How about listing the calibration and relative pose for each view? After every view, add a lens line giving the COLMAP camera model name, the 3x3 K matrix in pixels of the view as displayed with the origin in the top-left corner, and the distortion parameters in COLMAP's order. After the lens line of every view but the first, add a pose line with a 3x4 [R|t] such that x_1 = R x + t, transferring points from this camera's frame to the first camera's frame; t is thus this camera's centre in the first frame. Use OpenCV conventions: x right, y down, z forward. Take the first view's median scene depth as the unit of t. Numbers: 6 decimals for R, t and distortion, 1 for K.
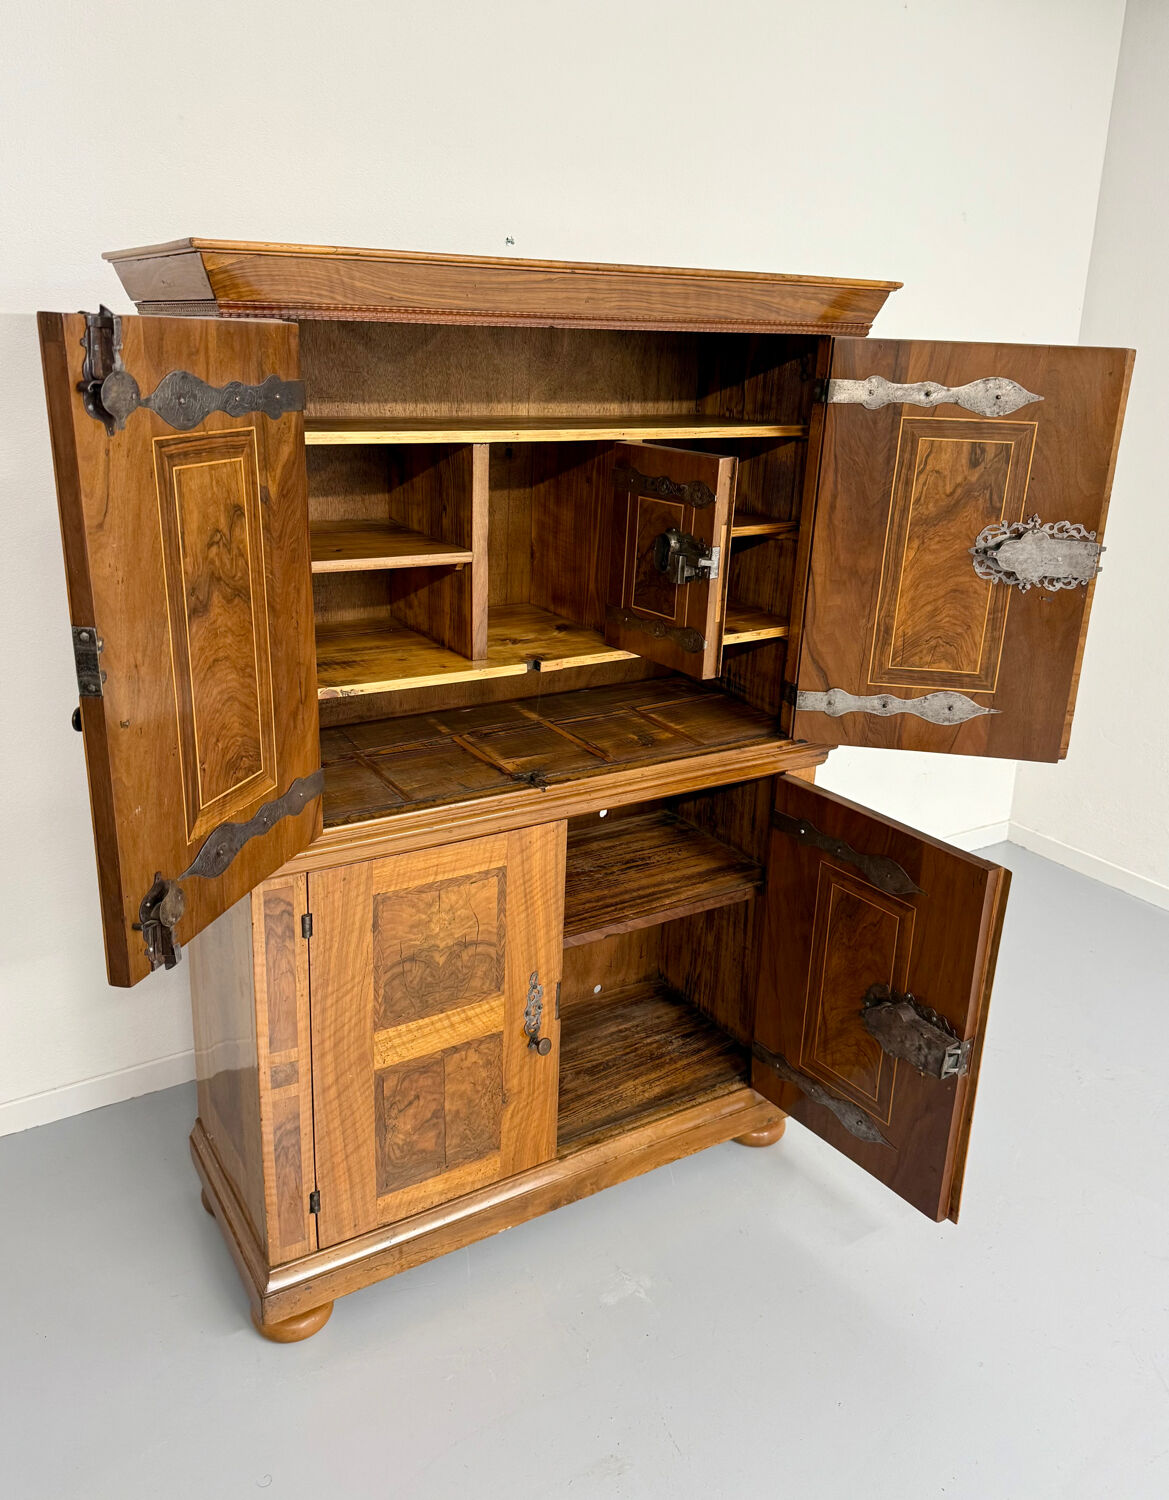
lens RADIAL K [[1176.8, 0, 581.1], [0, 1176.8, 726.3], [0, 0, 1]] dist [0.091834, -0.090889]
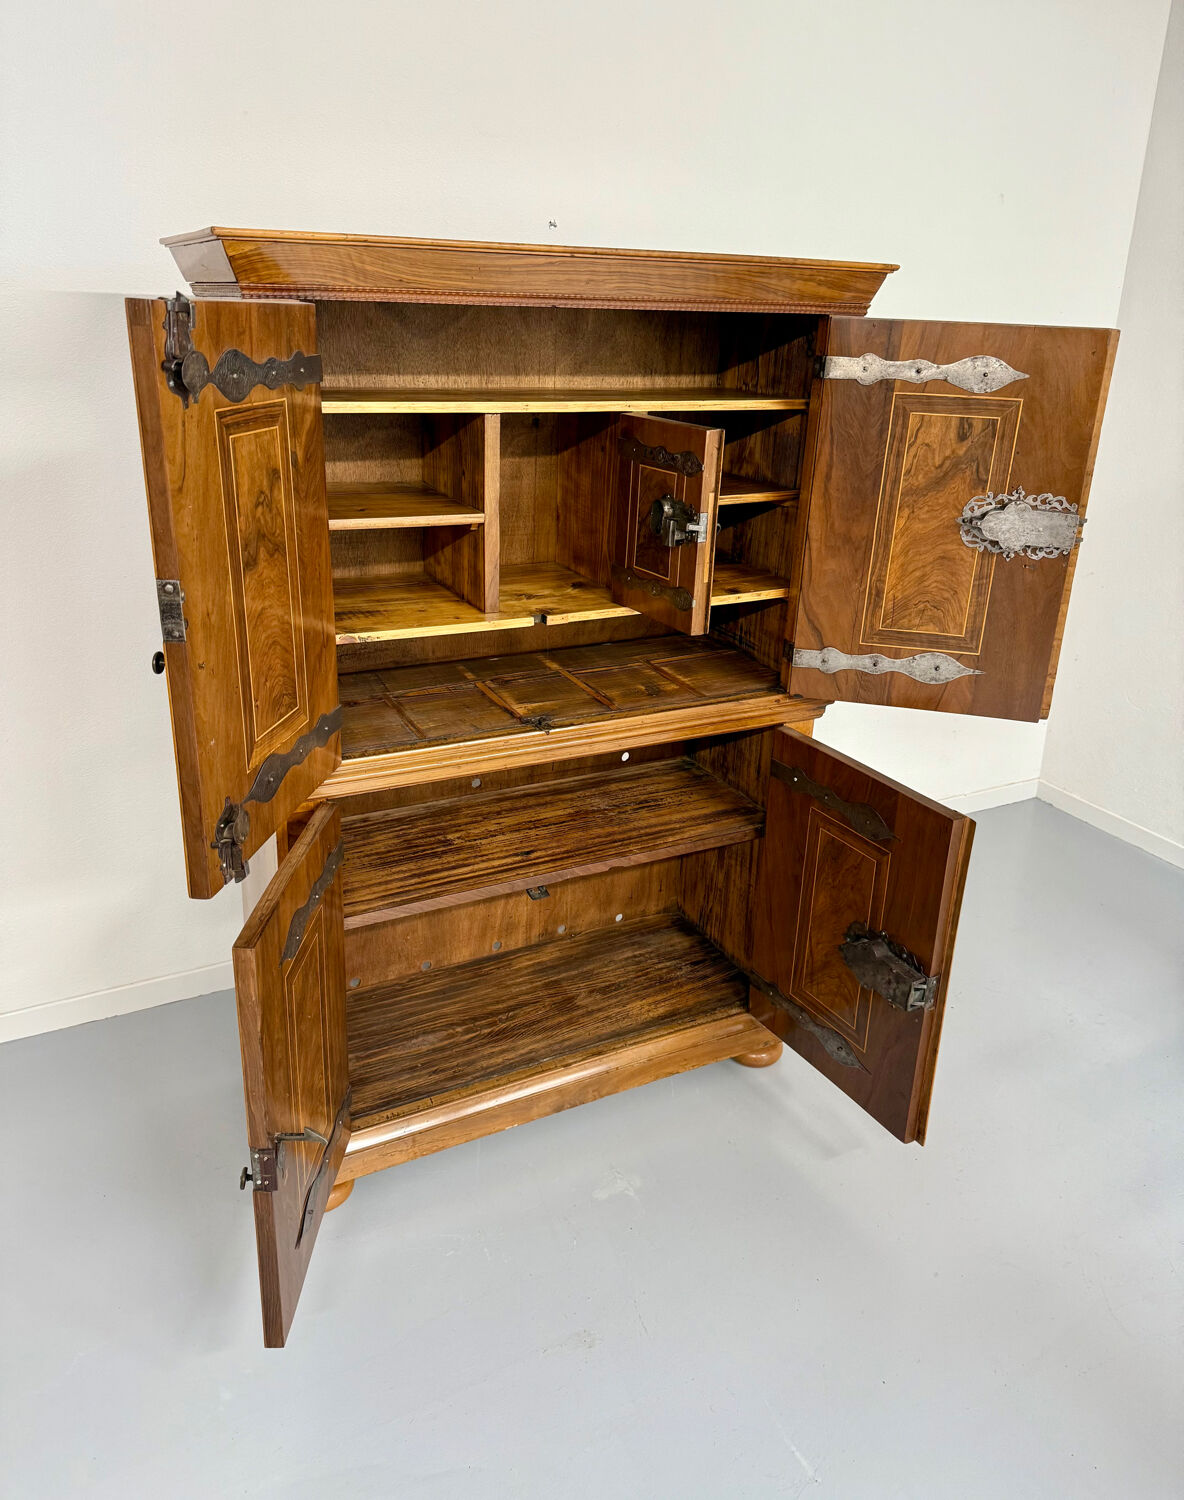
lens RADIAL K [[1105.8, 0, 597.0], [0, 1105.8, 710.0], [0, 0, 1]] dist [0.080167, -0.058468]
pose [[0.996806, 0.029862, -0.074061, 0.087843], [-0.027753, 0.999184, 0.029349, 0.001287], [0.074877, -0.027200, 0.996822, -0.022829]]
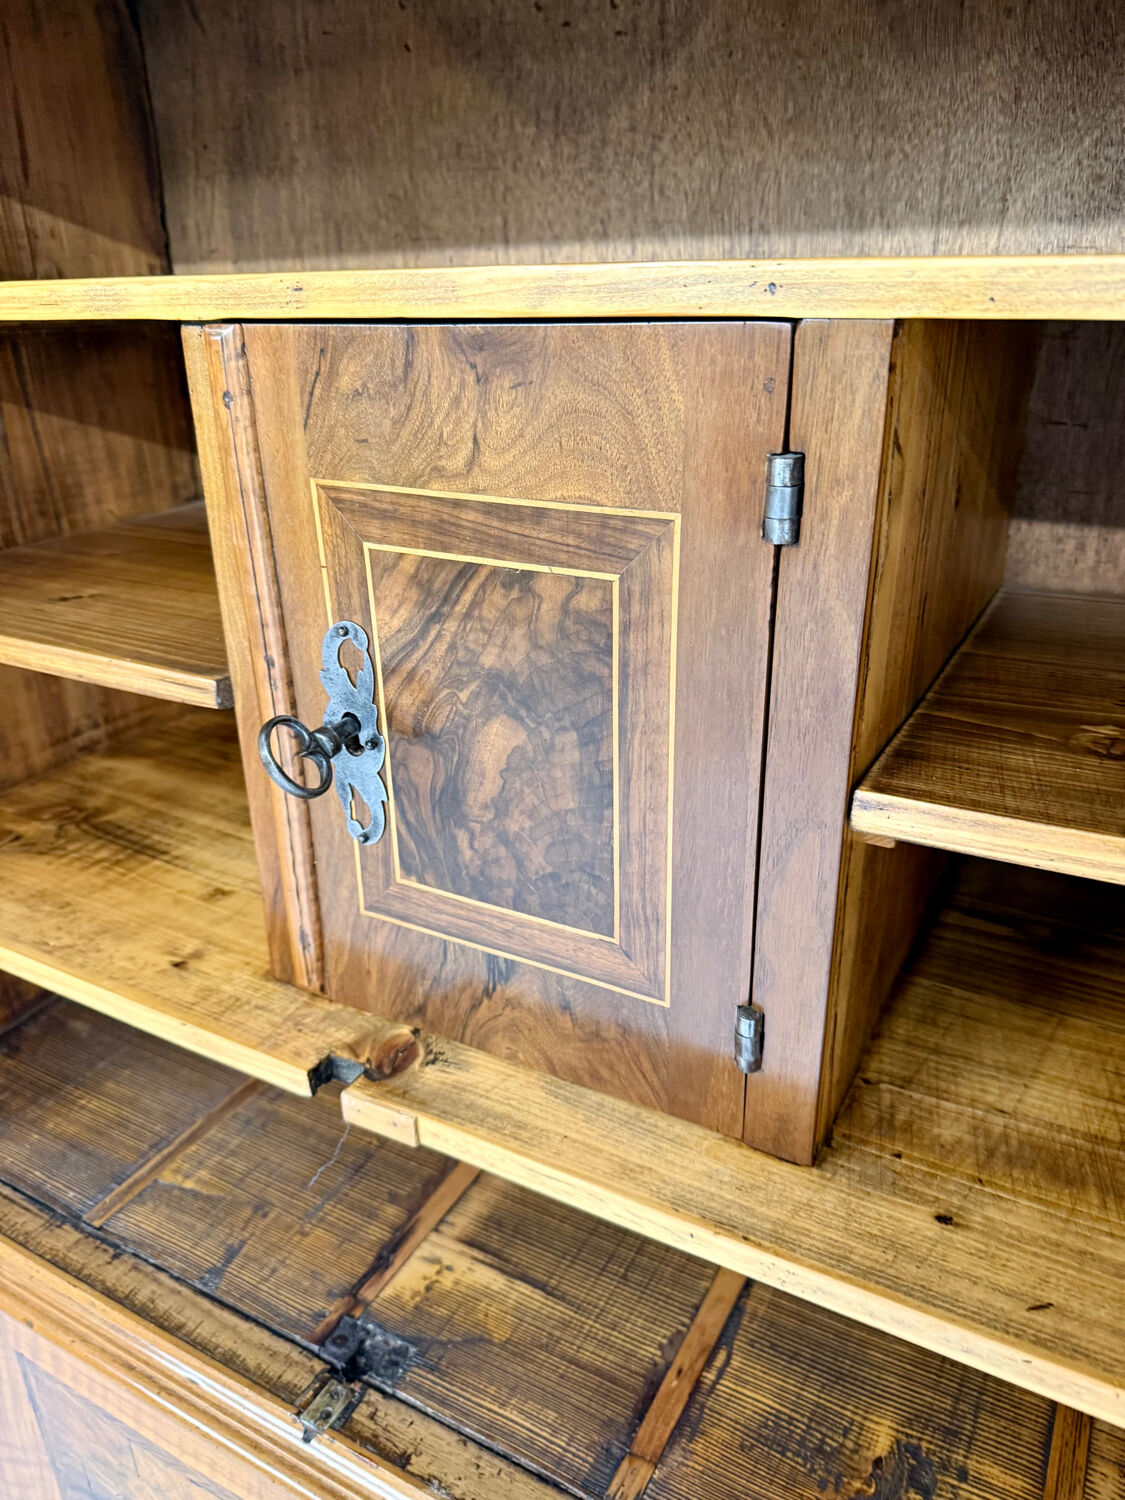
lens RADIAL K [[1084.3, 0, 569.5], [0, 1084.3, 745.5], [0, 0, 1]] dist [0.009225, -0.032773]
pose [[0.497371, 0.302745, -0.812999, 0.183368], [-0.242819, 0.948258, 0.204563, -0.199506], [0.832863, 0.095669, 0.545148, 0.861504]]
